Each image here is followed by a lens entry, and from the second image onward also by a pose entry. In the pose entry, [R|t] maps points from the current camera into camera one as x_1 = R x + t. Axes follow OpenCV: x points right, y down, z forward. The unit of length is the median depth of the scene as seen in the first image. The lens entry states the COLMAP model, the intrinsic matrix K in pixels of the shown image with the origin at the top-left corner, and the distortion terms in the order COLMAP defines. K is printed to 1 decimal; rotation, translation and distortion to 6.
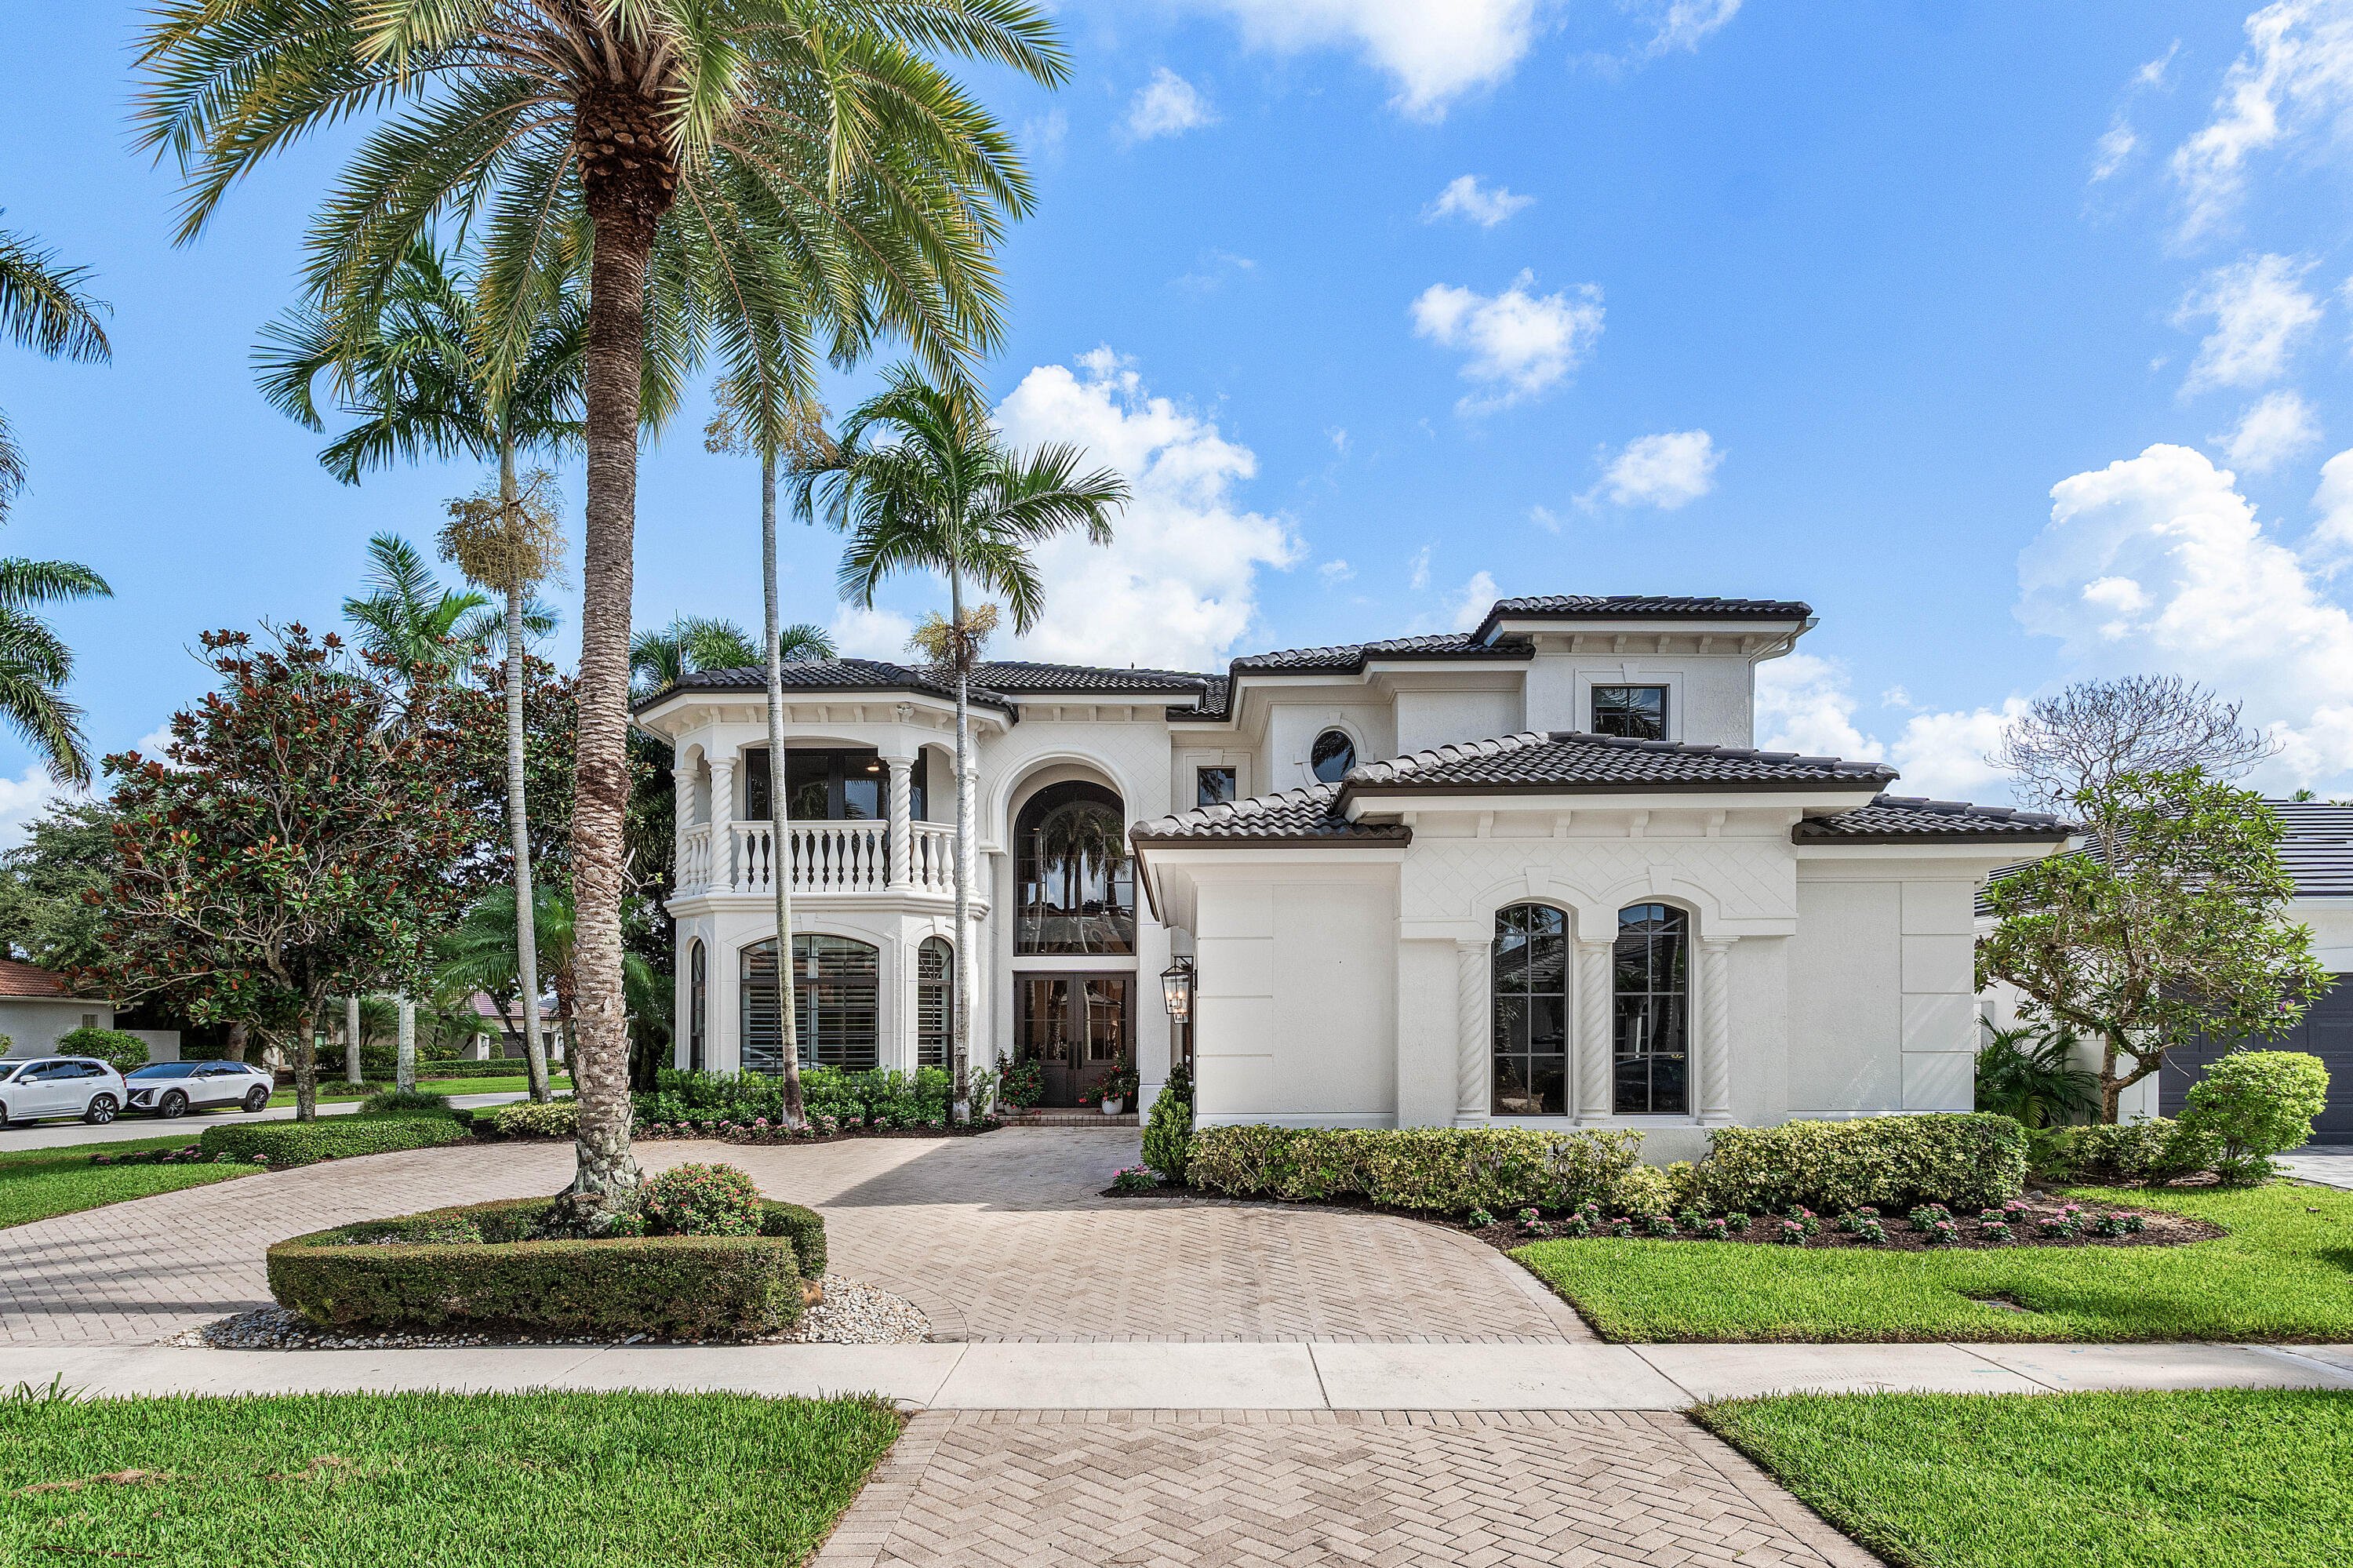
lens RADIAL K [[1159.4, 0, 1176.5], [0, 1159.4, 784.0], [0, 0, 1]] dist [0.007239, 0.000115]
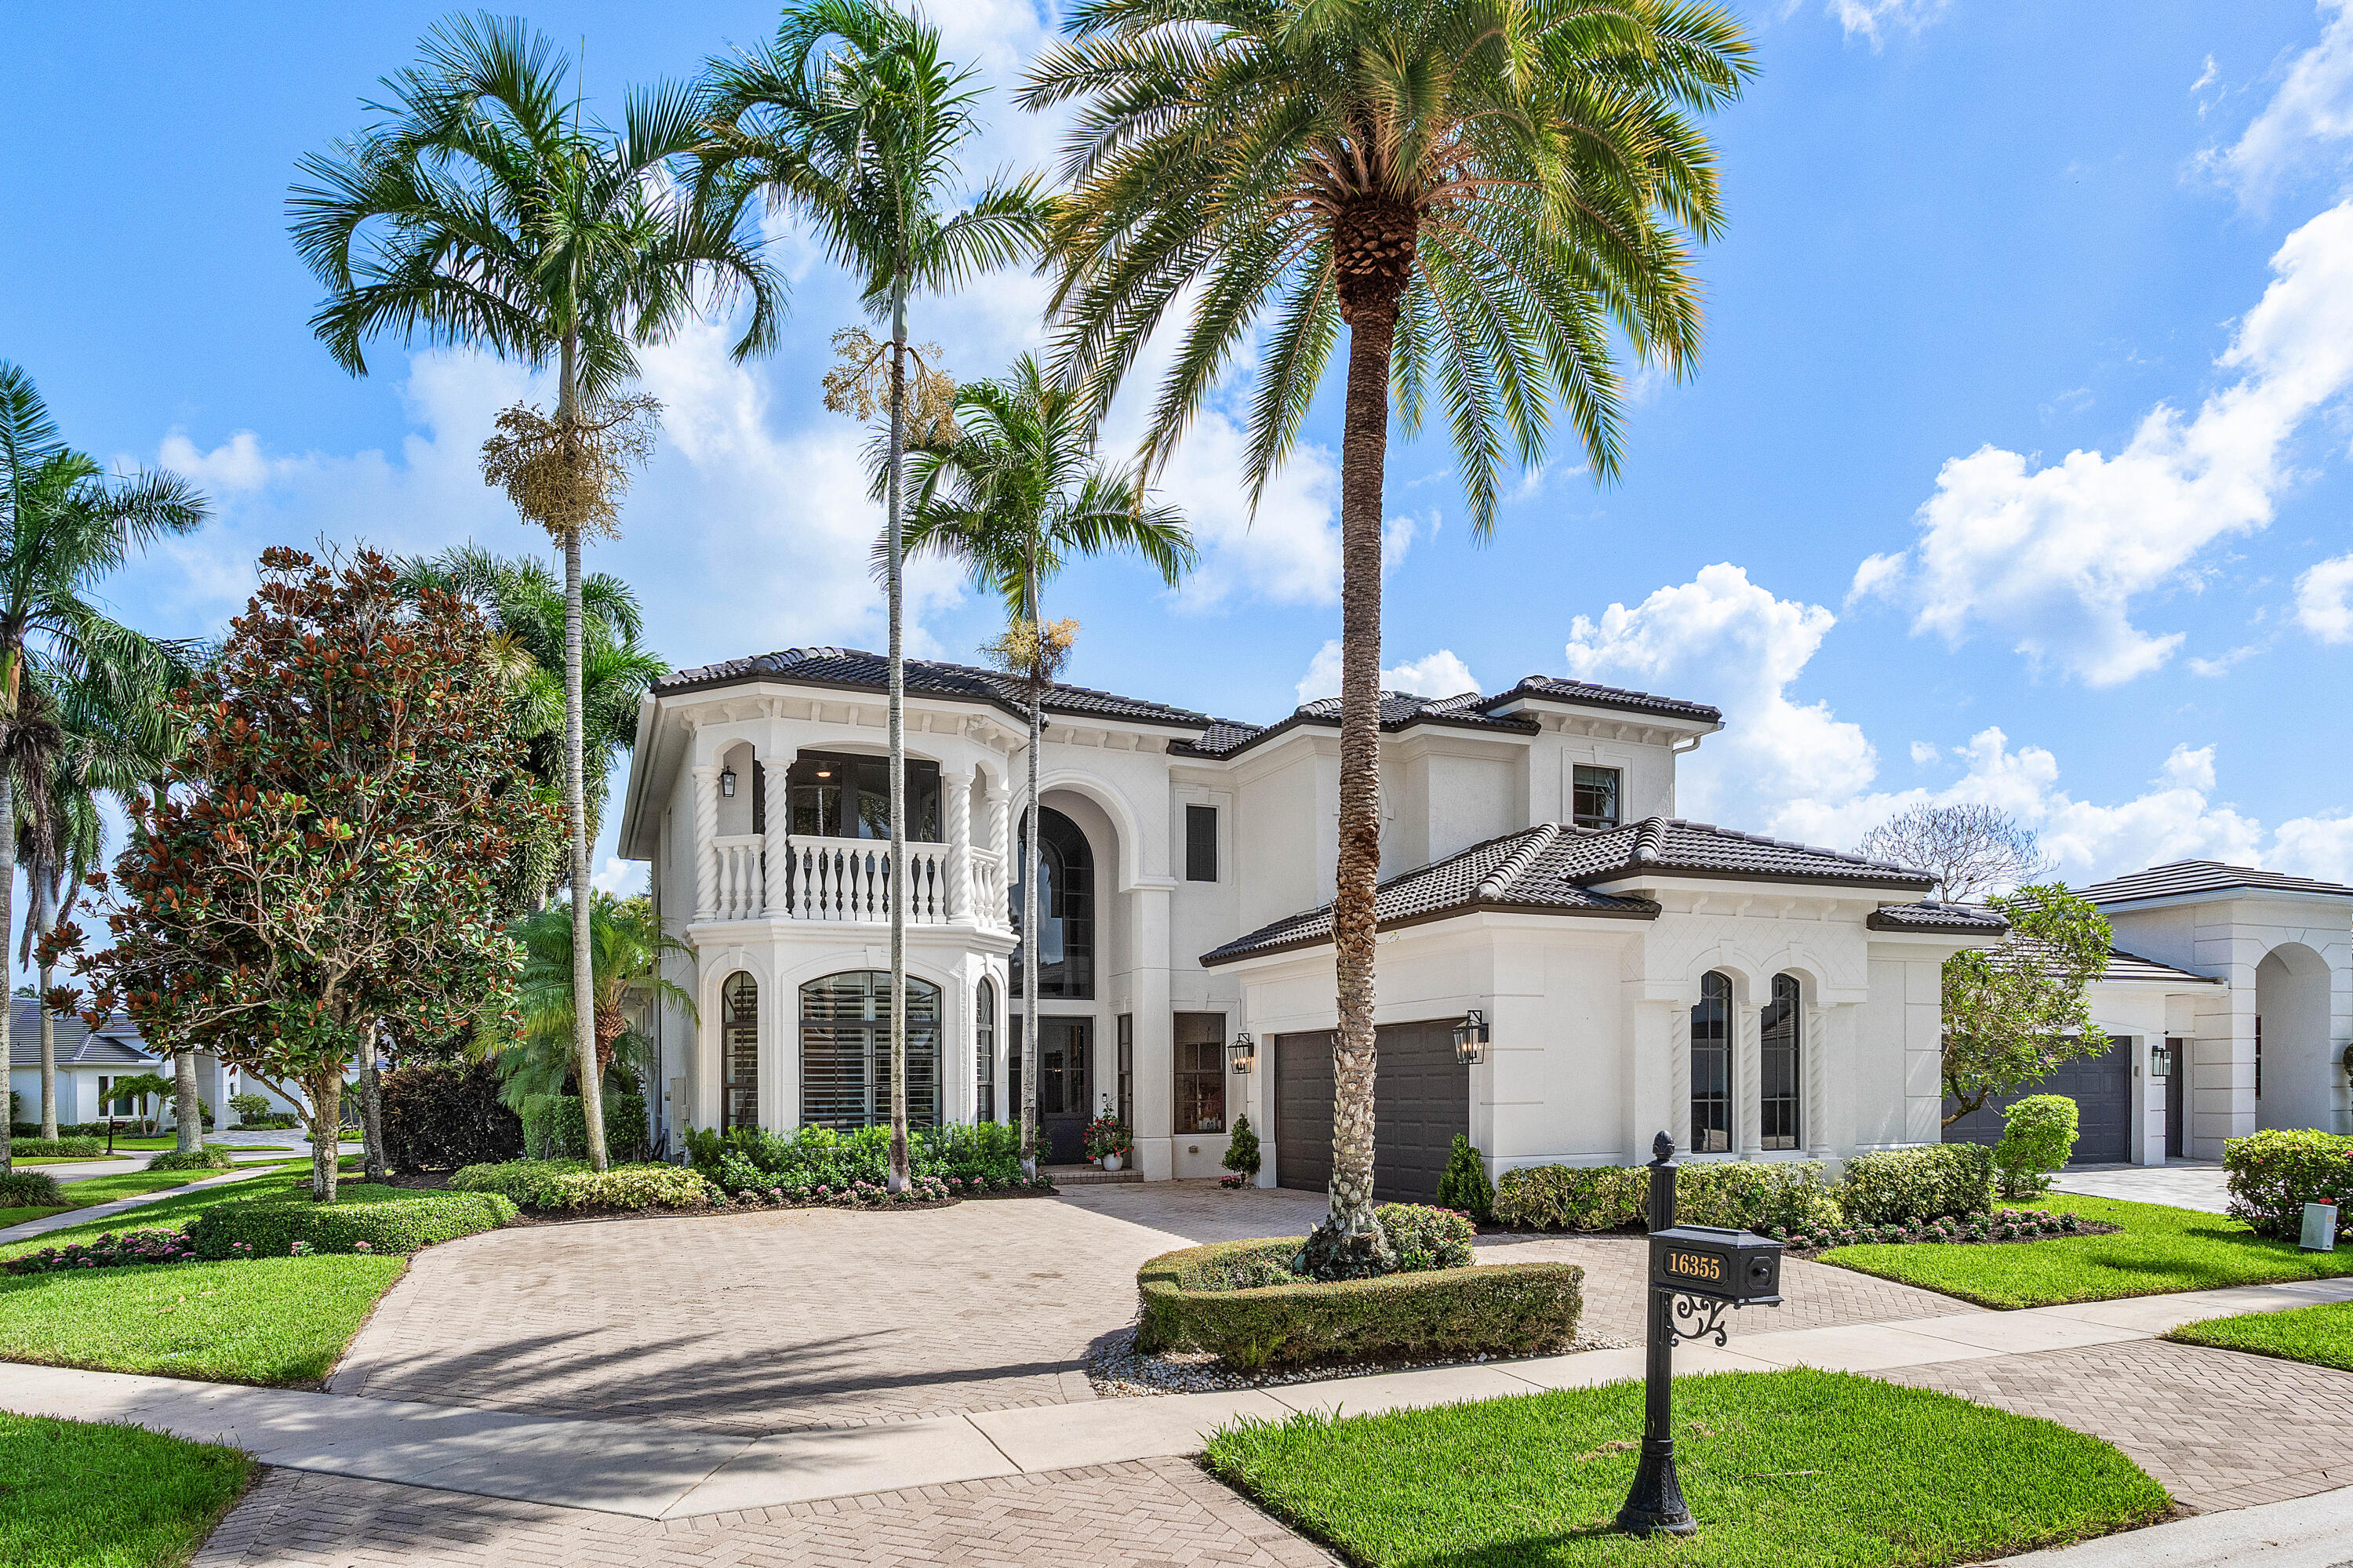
lens RADIAL K [[1360.1, 0, 1176.5], [0, 1360.1, 784.0], [0, 0, 1]] dist [-0.001762, 0.002433]
pose [[0.914177, 0.086412, 0.395998, -0.523873], [-0.083461, 0.996205, -0.024713, -0.004144], [-0.396630, -0.010458, 0.917919, -0.027388]]
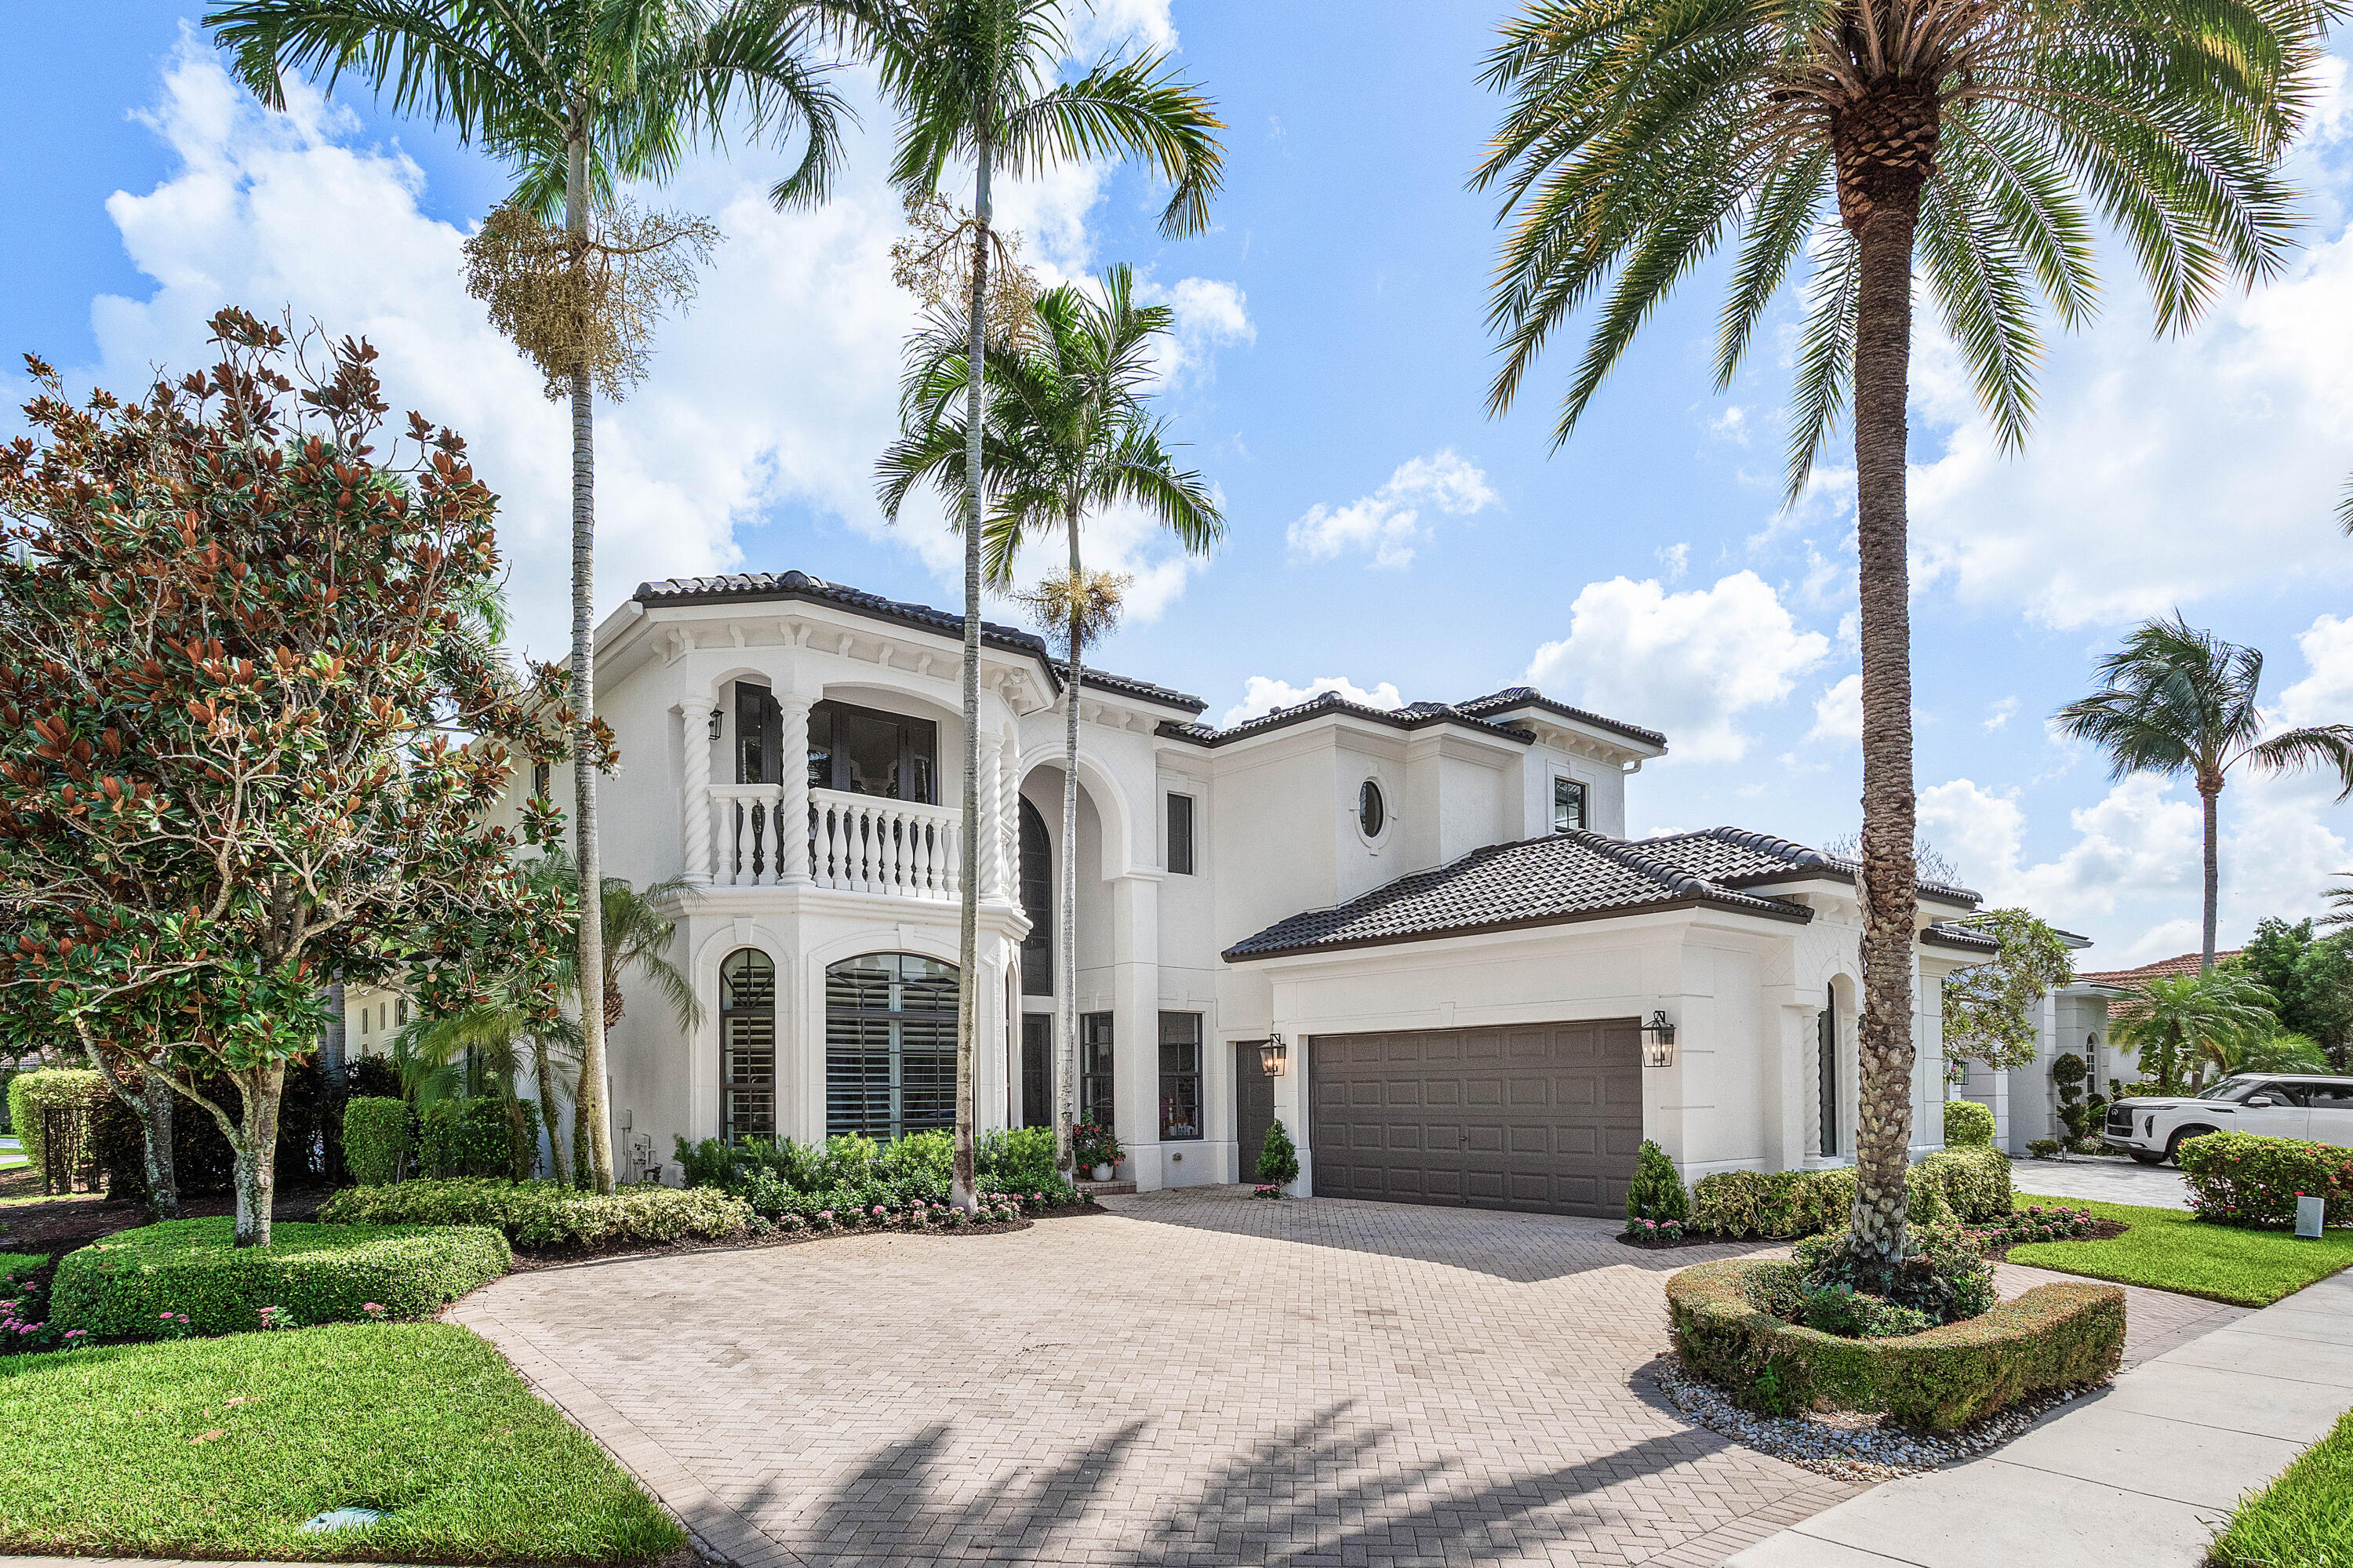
lens RADIAL K [[1280.2, 0, 1174.7], [0, 1280.2, 824.5], [0, 0, 1]] dist [0.004057, 0.000017]
pose [[0.761710, 0.133682, 0.633978, -0.728065], [-0.137527, 0.989546, -0.043422, 0.063457], [-0.633155, -0.054114, 0.772131, 0.276417]]
